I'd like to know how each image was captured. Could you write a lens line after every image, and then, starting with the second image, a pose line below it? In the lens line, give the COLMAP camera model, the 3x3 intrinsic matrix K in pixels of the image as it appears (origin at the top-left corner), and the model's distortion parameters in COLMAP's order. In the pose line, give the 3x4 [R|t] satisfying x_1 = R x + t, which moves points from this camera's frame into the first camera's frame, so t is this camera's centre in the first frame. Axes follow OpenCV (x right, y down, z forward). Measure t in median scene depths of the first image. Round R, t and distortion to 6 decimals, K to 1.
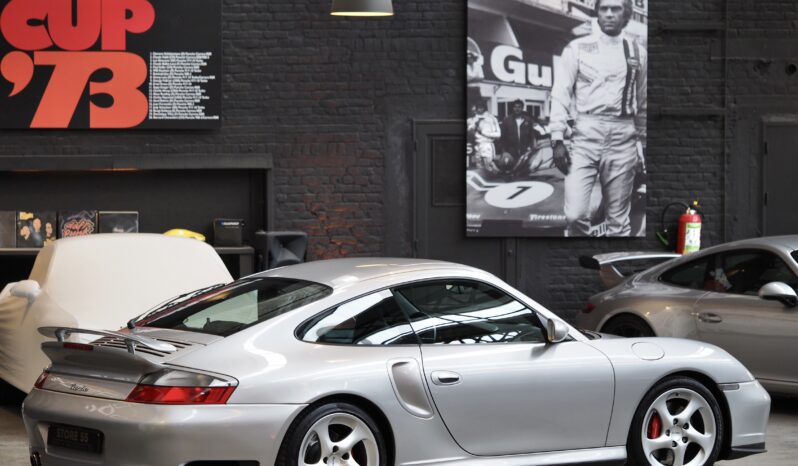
lens RADIAL K [[2741.3, 0, 399.0], [0, 2741.3, 233.0], [0, 0, 1]] dist [-0.014363, 1.890254]
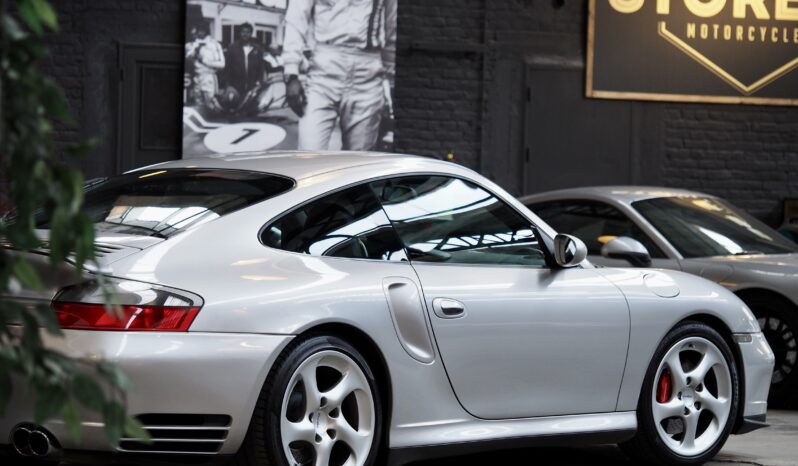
lens RADIAL K [[2741.3, 0, 399.0], [0, 2741.3, 233.0], [0, 0, 1]] dist [-0.014363, 1.890254]
pose [[0.971398, 0.023508, 0.236290, -0.104663], [-0.018956, 0.999589, -0.021518, 0.030982], [-0.236698, 0.016423, 0.971444, 0.194203]]
